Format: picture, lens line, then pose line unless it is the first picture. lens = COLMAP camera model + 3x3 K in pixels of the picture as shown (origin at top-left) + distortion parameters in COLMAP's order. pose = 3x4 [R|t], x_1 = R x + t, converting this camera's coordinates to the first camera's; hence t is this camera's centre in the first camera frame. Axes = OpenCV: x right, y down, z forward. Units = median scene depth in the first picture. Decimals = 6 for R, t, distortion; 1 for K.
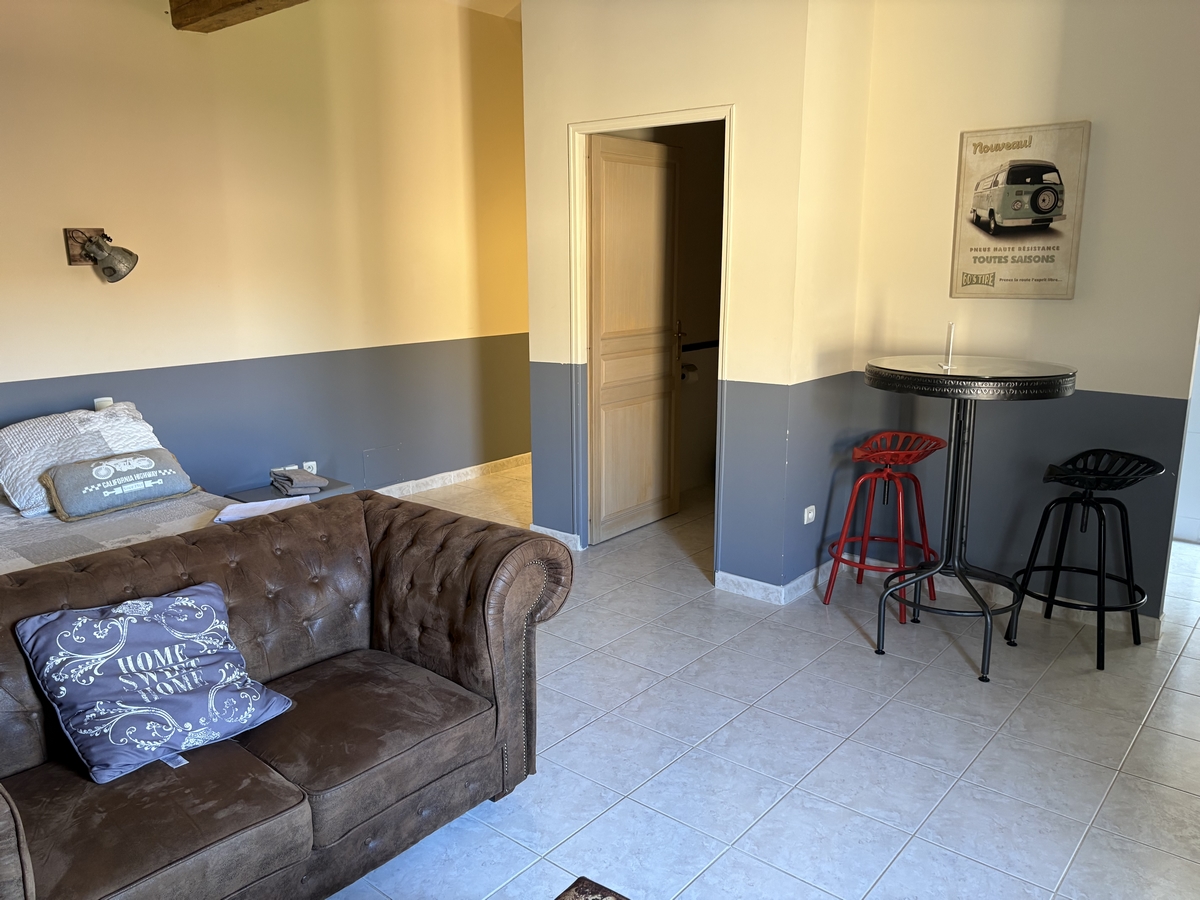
lens RADIAL K [[915.8, 0, 599.8], [0, 915.8, 447.8], [0, 0, 1]] dist [0.008433, 0.002517]
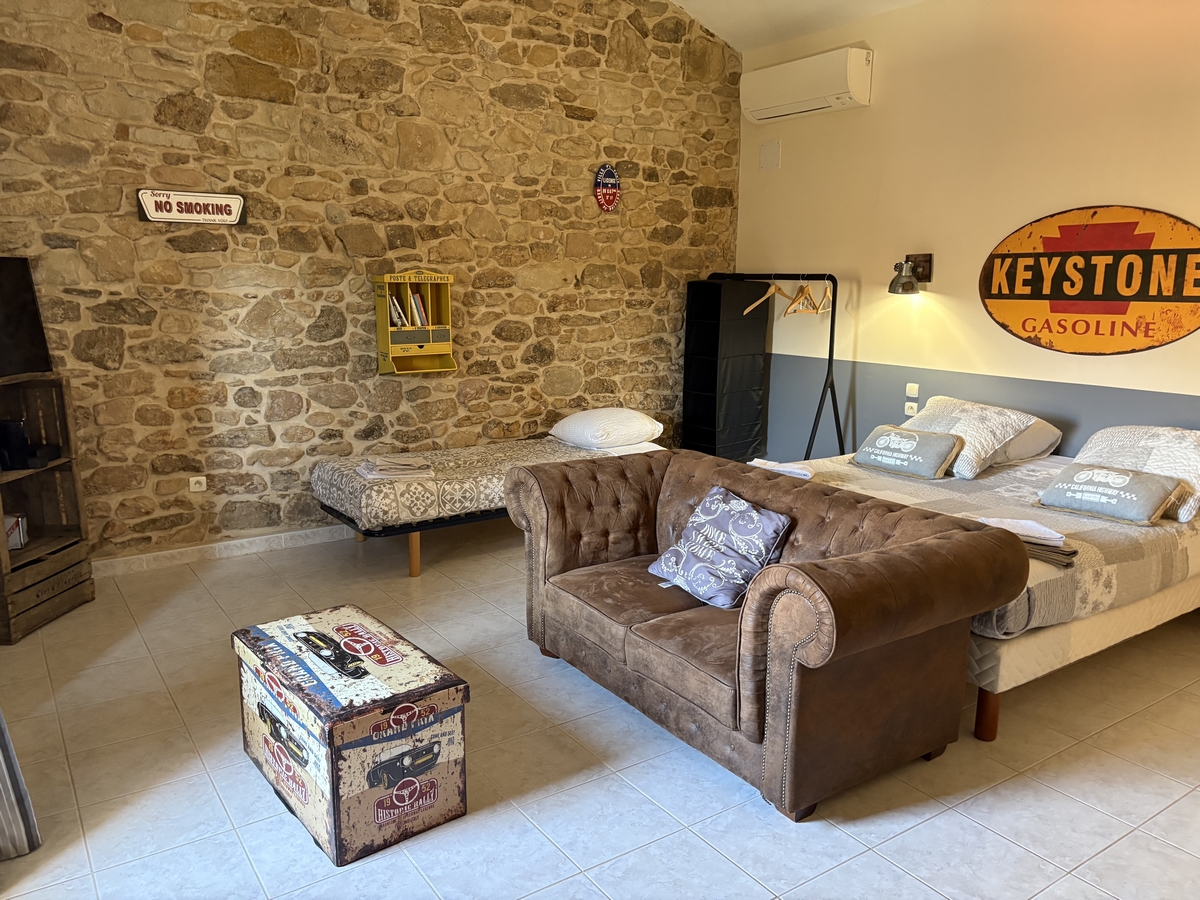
lens RADIAL K [[915.8, 0, 600.4], [0, 915.8, 451.5], [0, 0, 1]] dist [0.008433, 0.002517]
pose [[-0.275780, 0.189568, -0.942342, 0.958684], [-0.204390, 0.946376, 0.250195, -0.238583], [0.939239, 0.261605, -0.222246, 1.091144]]
